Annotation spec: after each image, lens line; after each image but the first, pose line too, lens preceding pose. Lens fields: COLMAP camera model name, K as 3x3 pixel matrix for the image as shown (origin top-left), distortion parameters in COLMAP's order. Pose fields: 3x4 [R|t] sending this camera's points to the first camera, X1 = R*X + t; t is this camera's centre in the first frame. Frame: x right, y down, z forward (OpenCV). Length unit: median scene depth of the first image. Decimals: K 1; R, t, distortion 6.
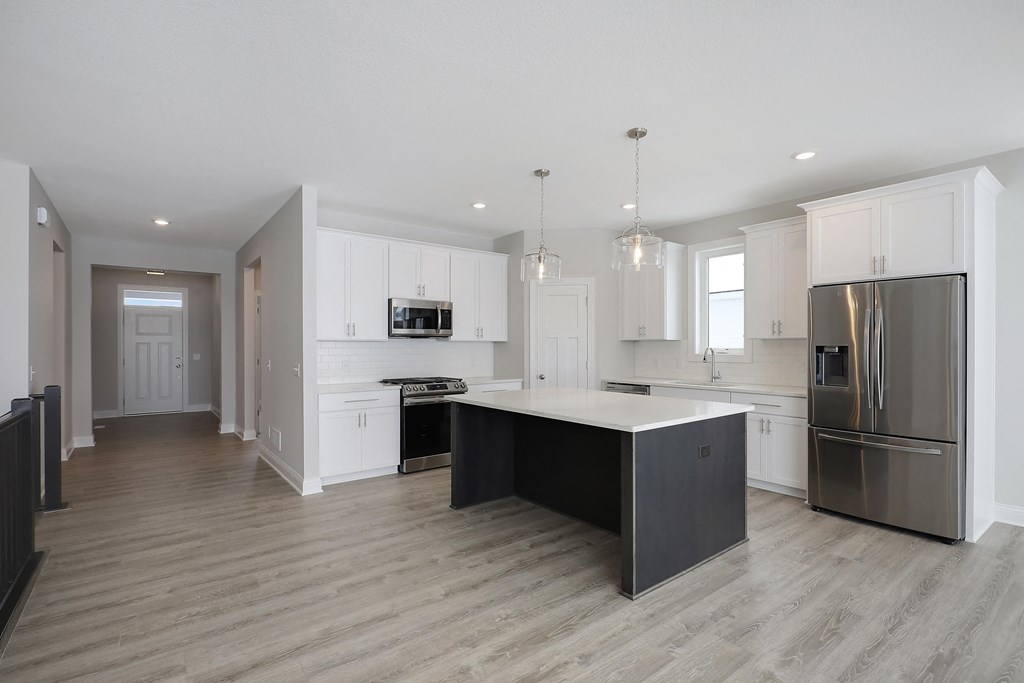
lens RADIAL K [[475.5, 0, 513.8], [0, 475.5, 345.1], [0, 0, 1]] dist [-0.004997, -0.000250]
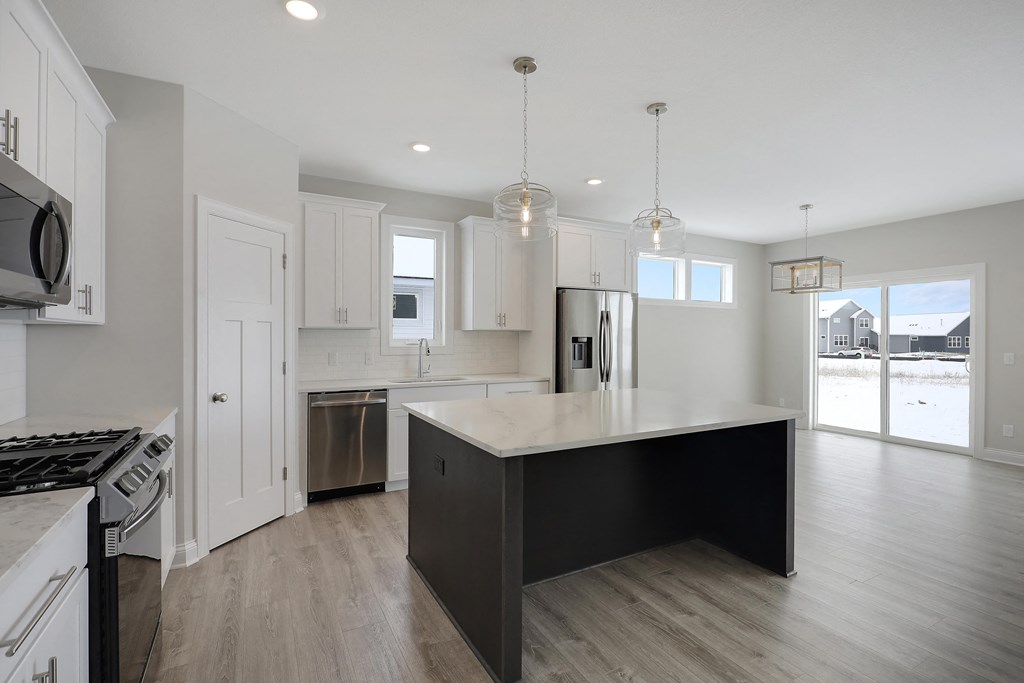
lens RADIAL K [[475.5, 0, 503.2], [0, 475.5, 336.8], [0, 0, 1]] dist [-0.004997, -0.000250]
pose [[0.166366, 0.002618, 0.986061, -0.628020], [-0.002900, 0.999993, -0.002166, 0.004955], [-0.986060, -0.002499, 0.166372, 1.010272]]
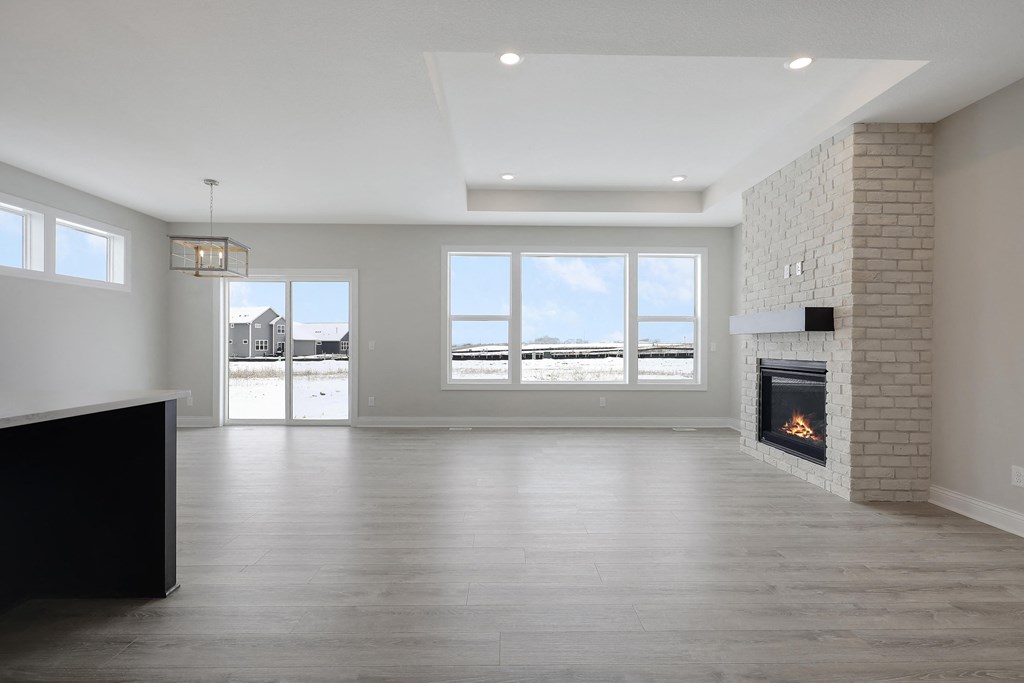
lens RADIAL K [[487.1, 0, 519.0], [0, 487.1, 345.9], [0, 0, 1]] dist [-0.002499, -0.000912]
pose [[-0.806396, -0.002623, 0.591371, -0.551045], [0.000588, 0.999986, 0.005238, 0.053781], [-0.591376, 0.004571, -0.806383, 0.932631]]
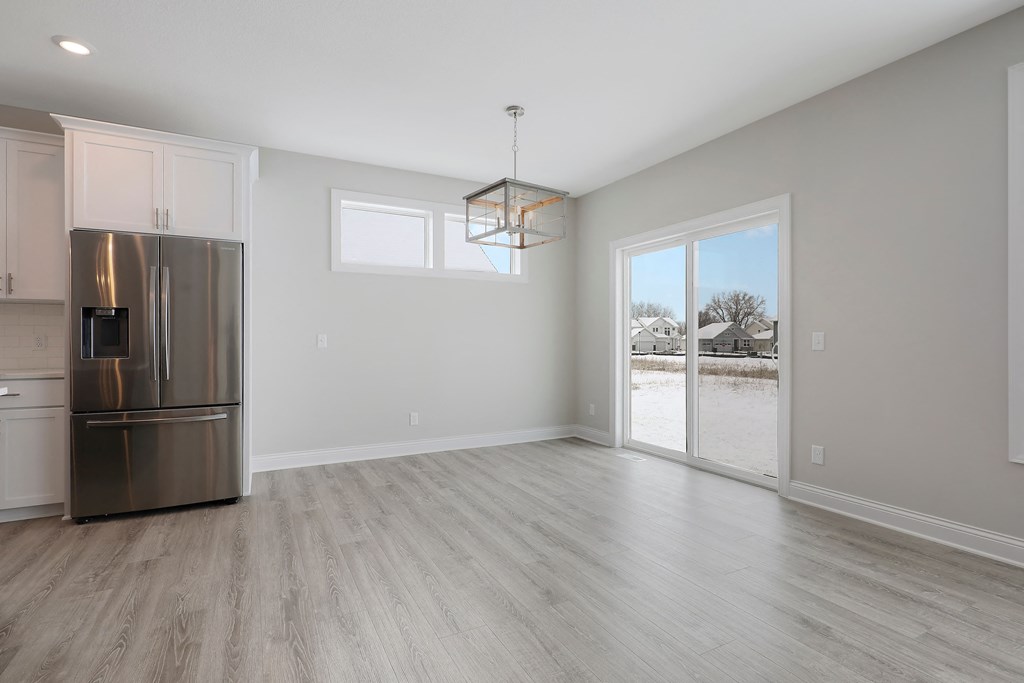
lens RADIAL K [[487.1, 0, 504.5], [0, 487.1, 342.3], [0, 0, 1]] dist [-0.002499, -0.000912]
pose [[0.176918, 0.000410, 0.984225, -0.013440], [0.002594, 0.999996, -0.000883, 0.062799], [-0.984222, 0.002710, 0.176916, 0.201324]]
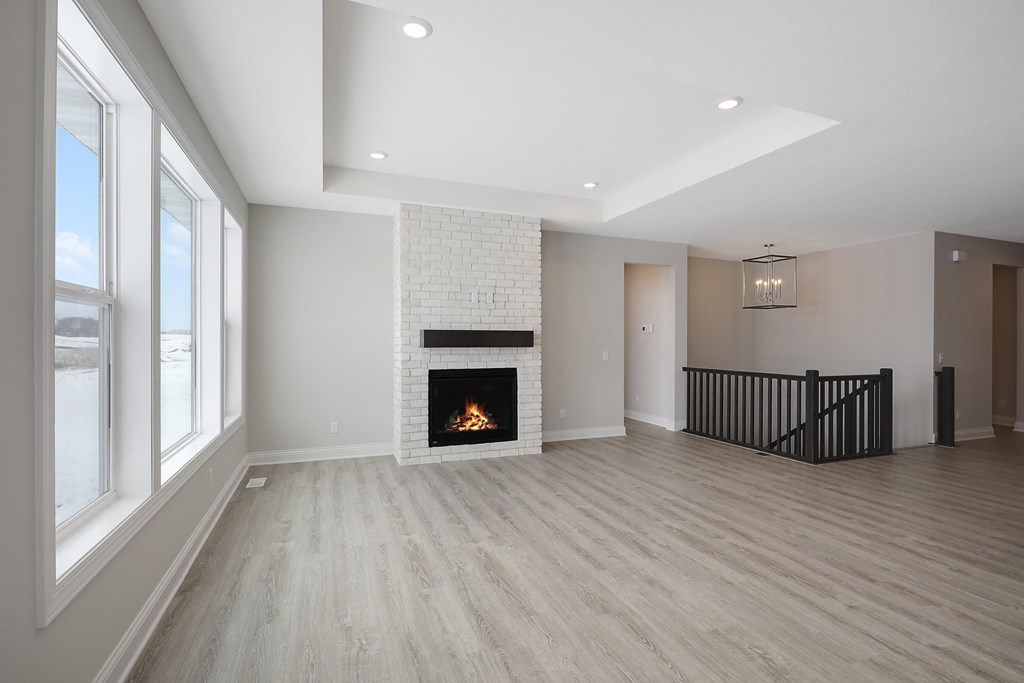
lens RADIAL K [[487.1, 0, 508.9], [0, 487.1, 339.0], [0, 0, 1]] dist [-0.002499, -0.000912]
pose [[-0.291023, 0.000517, -0.956716, 1.031526], [-0.003366, 0.999993, 0.001565, -0.000574], [0.956710, 0.003676, -0.291020, 0.094551]]
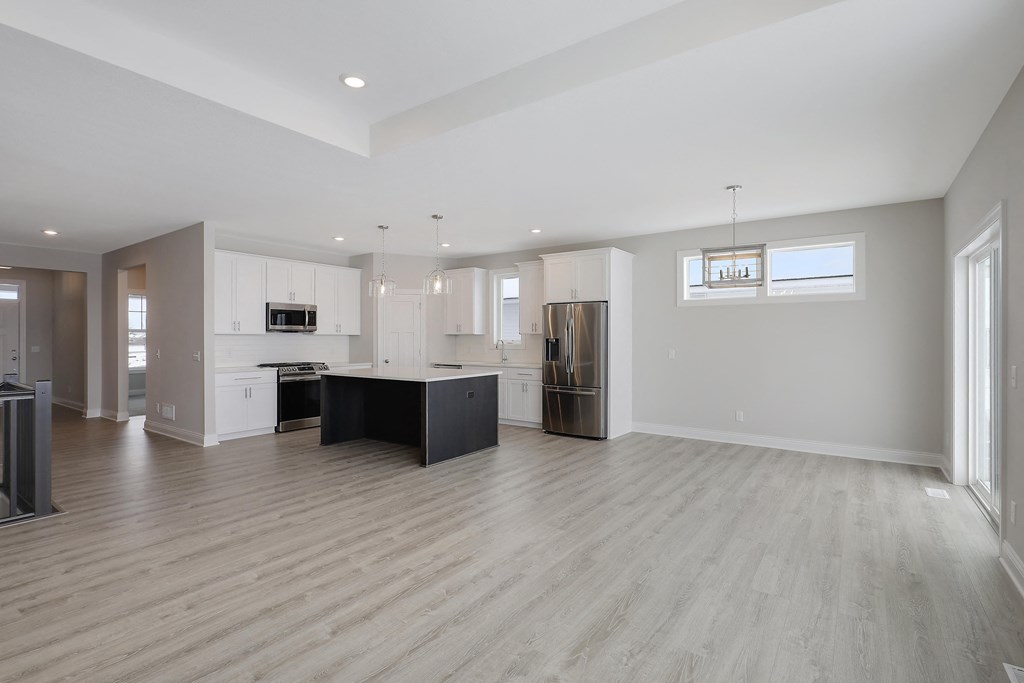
lens RADIAL K [[487.1, 0, 513.1], [0, 487.1, 338.4], [0, 0, 1]] dist [-0.002499, -0.000912]
pose [[0.958718, 0.000985, 0.284358, 0.015172], [-0.001015, 0.999999, -0.000042, 0.001647], [-0.284358, -0.000249, 0.958718, -0.708332]]
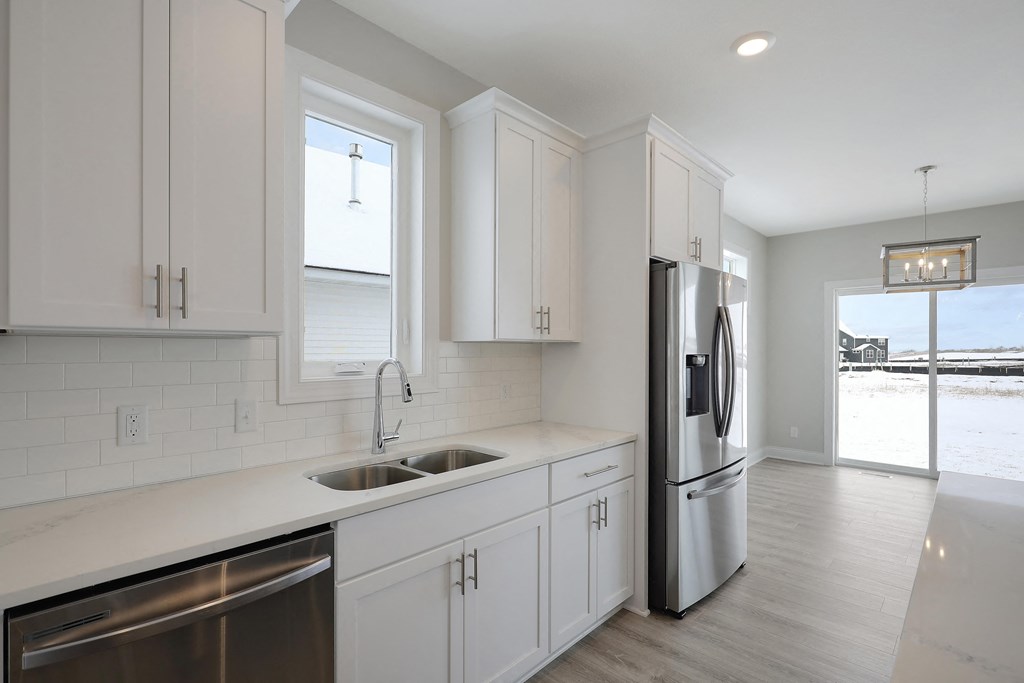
lens RADIAL K [[487.1, 0, 509.6], [0, 487.1, 347.6], [0, 0, 1]] dist [-0.002499, -0.000912]
pose [[-0.150427, 0.004359, 0.988612, 0.034215], [-0.001862, 0.999987, -0.004692, -0.004824], [-0.988619, -0.002546, -0.150417, 1.382274]]
